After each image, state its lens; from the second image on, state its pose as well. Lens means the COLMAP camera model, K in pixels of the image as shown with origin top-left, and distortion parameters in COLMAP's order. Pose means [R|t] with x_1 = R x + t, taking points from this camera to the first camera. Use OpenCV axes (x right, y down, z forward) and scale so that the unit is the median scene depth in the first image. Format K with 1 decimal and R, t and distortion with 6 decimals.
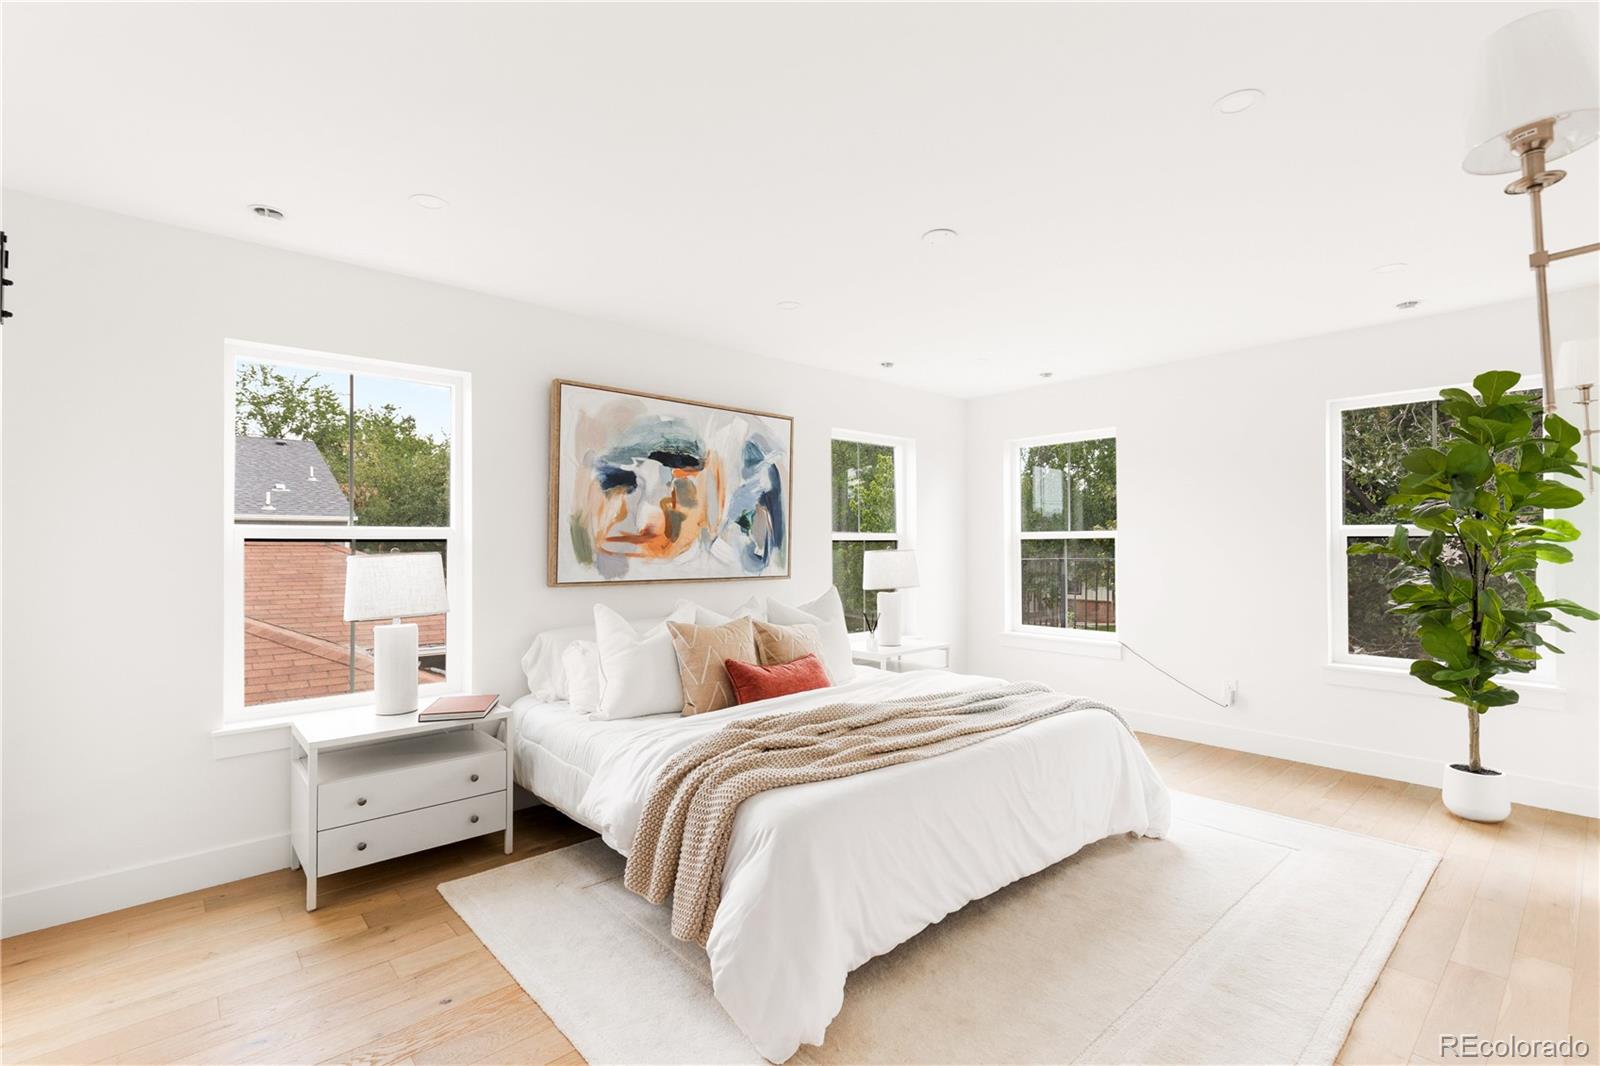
lens RADIAL K [[726.3, 0, 800.1], [0, 726.3, 539.2], [0, 0, 1]] dist [0.002629, 0.000539]
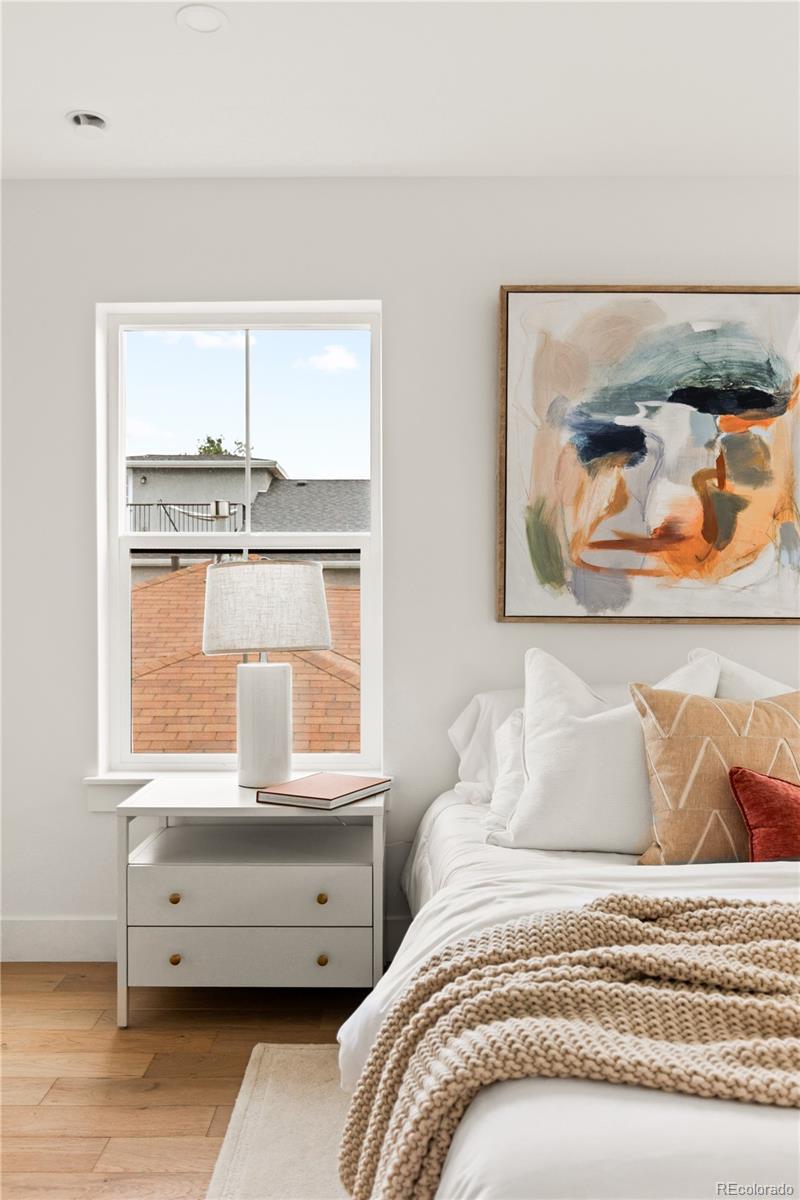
lens RADIAL K [[957.8, 0, 401.7], [0, 957.8, 618.7], [0, 0, 1]] dist [0.001529, 0.000615]
pose [[0.741727, 0.012046, -0.670593, 0.140833], [0.003877, 0.999745, 0.022247, 0.041125], [0.670690, -0.019101, 0.741492, 0.305909]]
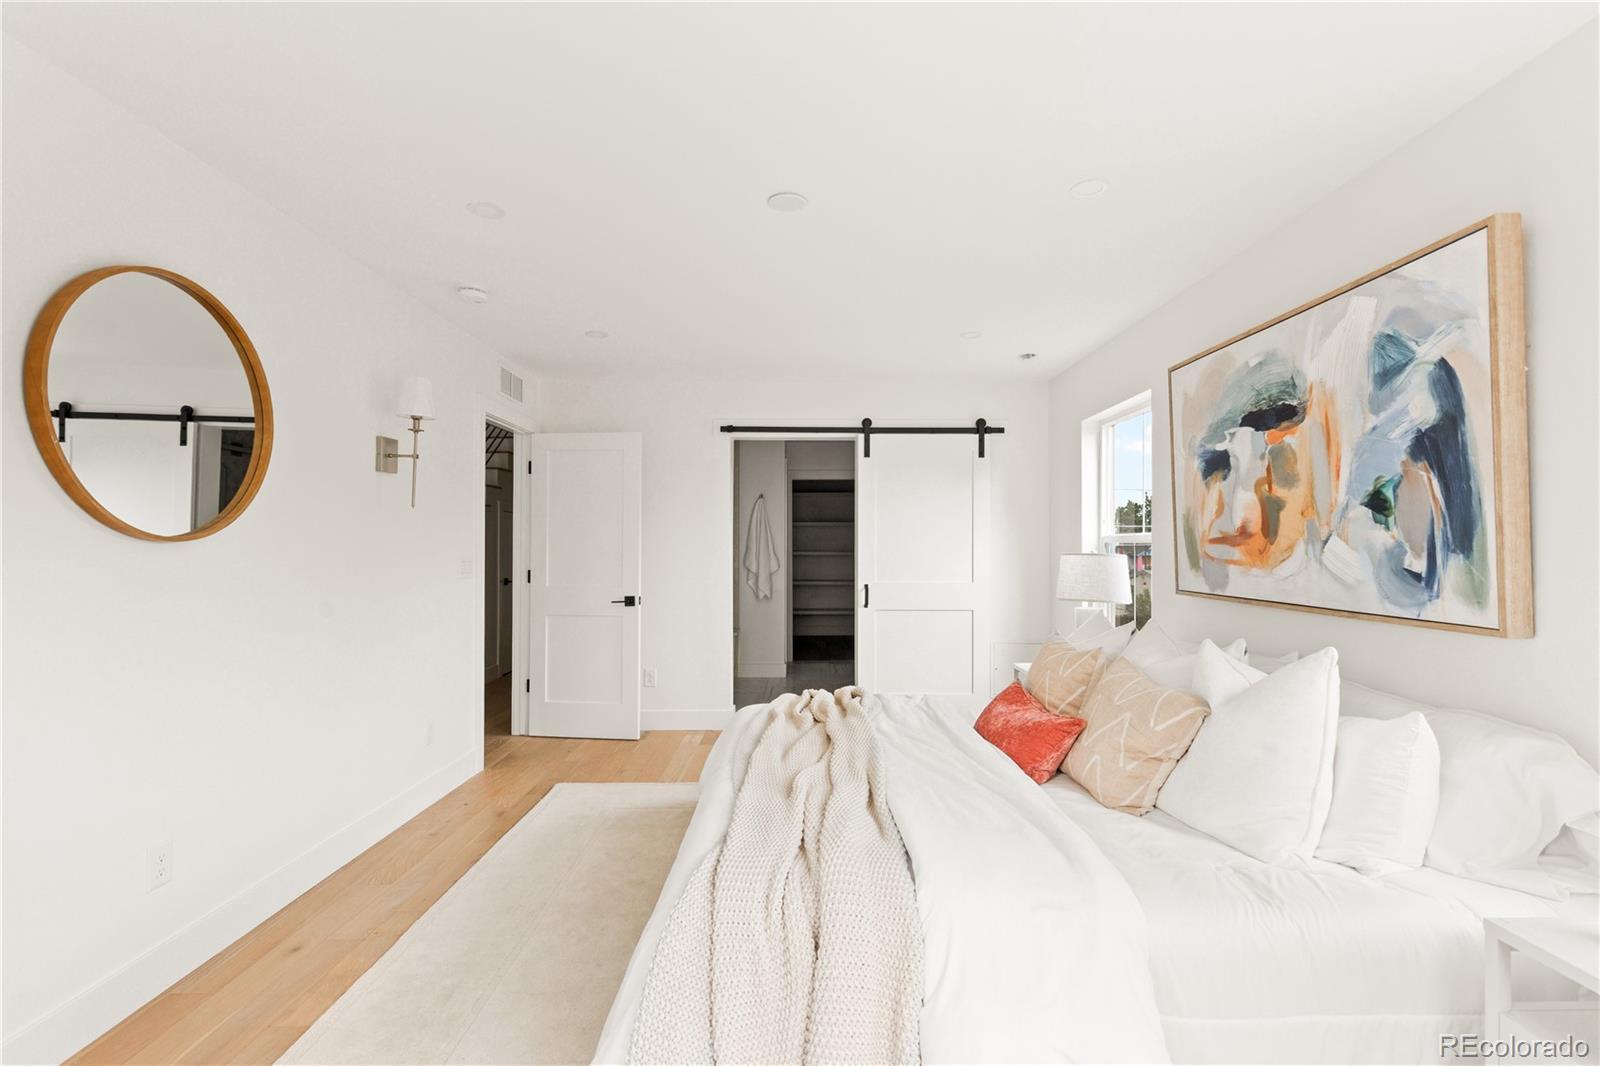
lens RADIAL K [[726.3, 0, 800.1], [0, 726.3, 539.2], [0, 0, 1]] dist [0.002629, 0.000539]
pose [[-0.661250, -0.011459, -0.750078, 0.613634], [0.000926, 0.999870, -0.016092, 0.010074], [0.750165, -0.011335, -0.661153, 1.155843]]
